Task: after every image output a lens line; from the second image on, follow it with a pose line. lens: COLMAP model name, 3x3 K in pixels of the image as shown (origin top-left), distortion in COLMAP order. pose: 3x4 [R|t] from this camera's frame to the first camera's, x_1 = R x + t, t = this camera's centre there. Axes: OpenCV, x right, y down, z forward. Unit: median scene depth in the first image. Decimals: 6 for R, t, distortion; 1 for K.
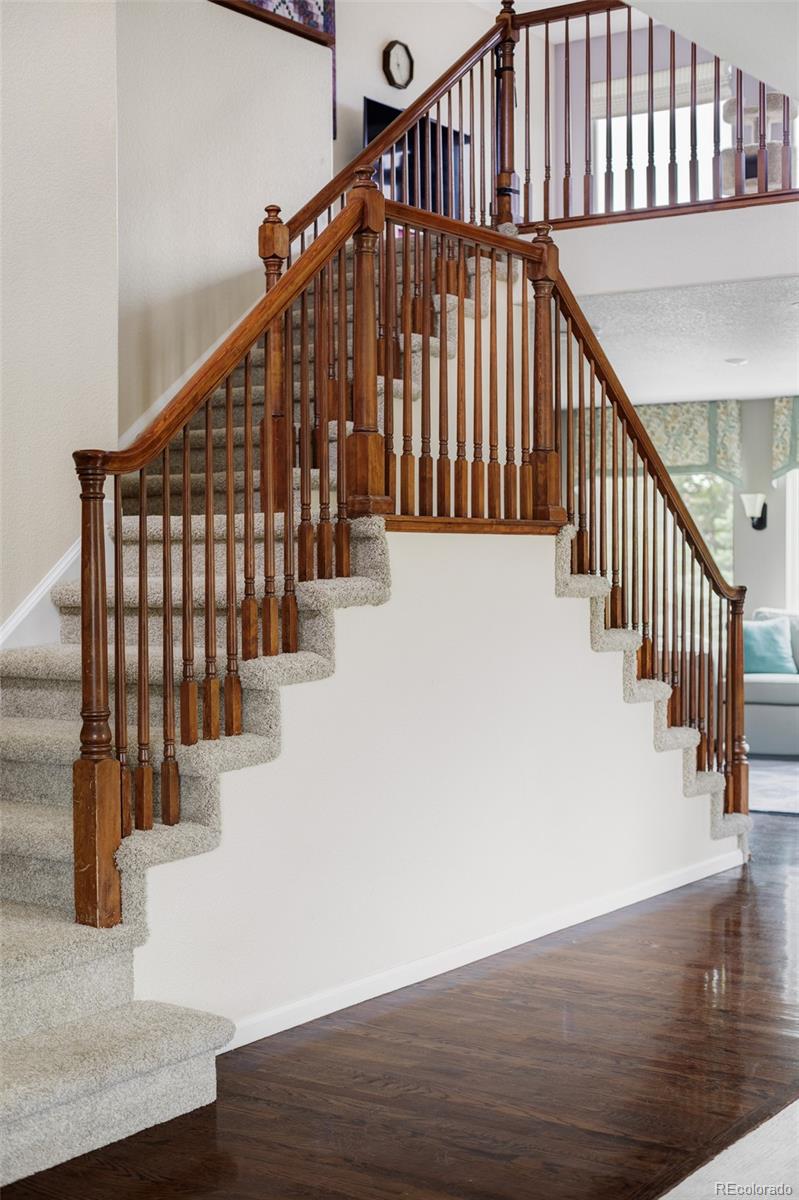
lens RADIAL K [[1719.8, 0, 399.0], [0, 1719.8, 600.1], [0, 0, 1]] dist [0.009981, 0.000000]
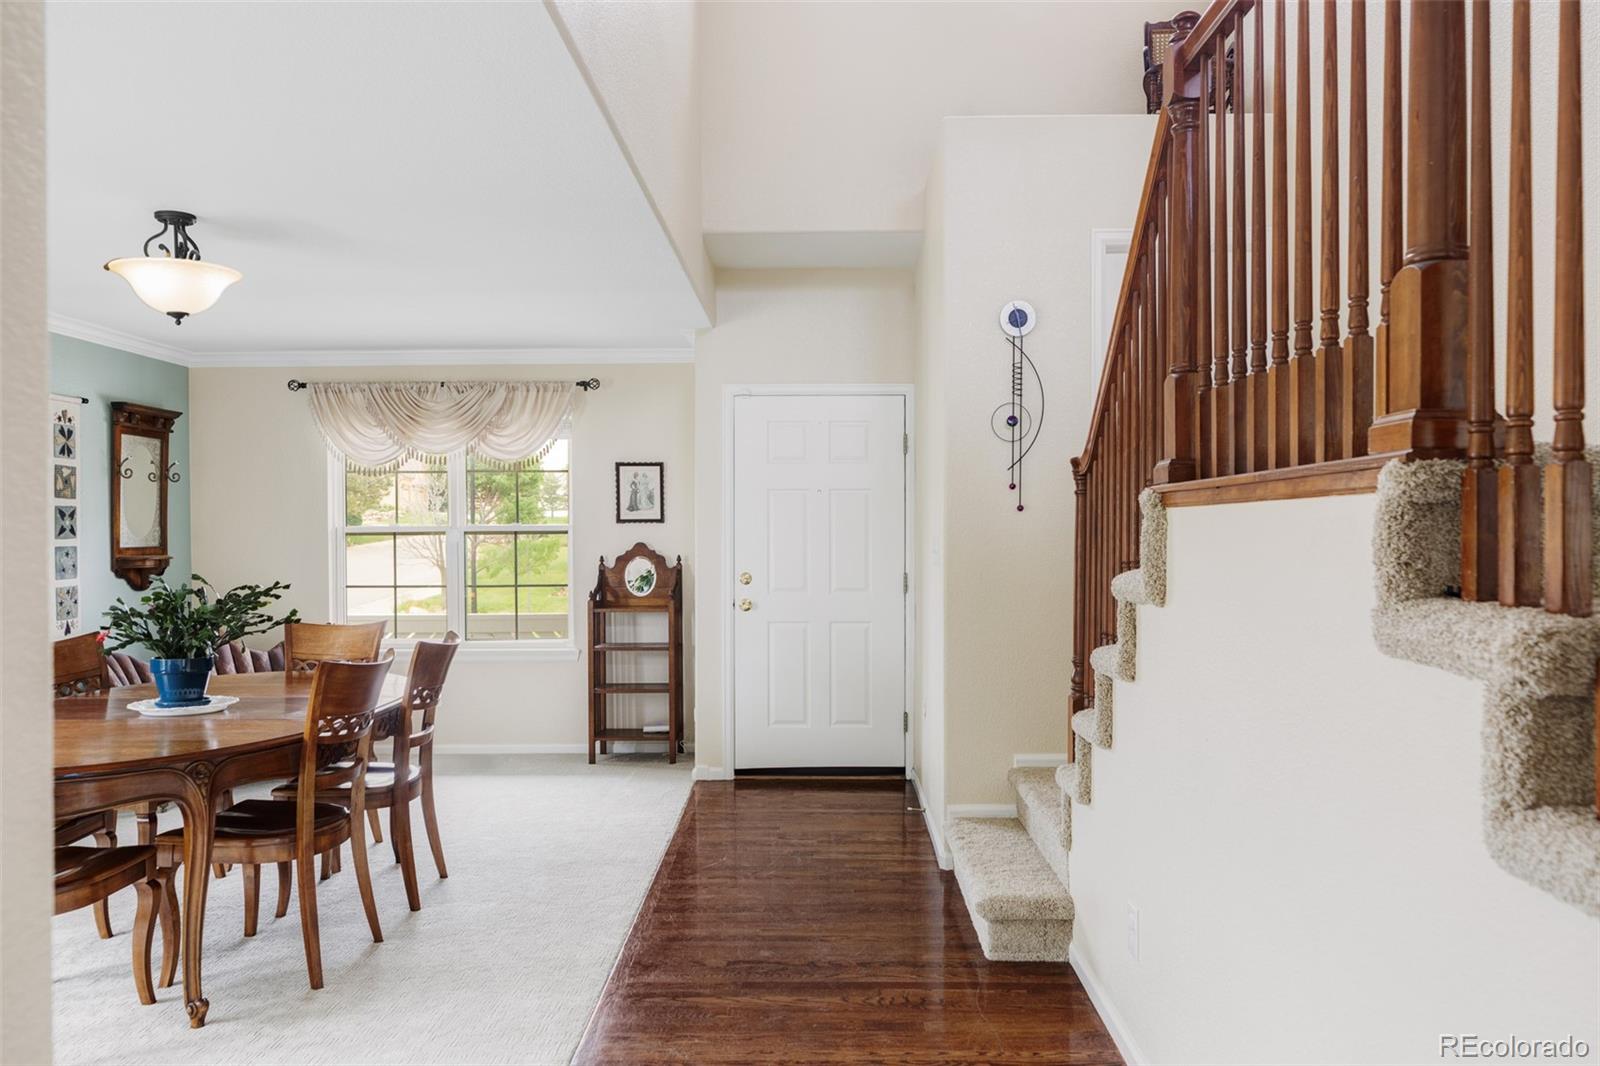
lens RADIAL K [[1258.6, 0, 798.8], [0, 1258.6, 532.1], [0, 0, 1]] dist [0.001620, 0.000164]
pose [[-0.837444, 0.002512, -0.546518, 0.515529], [-0.017038, 0.999383, 0.030703, -0.050619], [0.546258, 0.035024, -0.836885, 1.682650]]
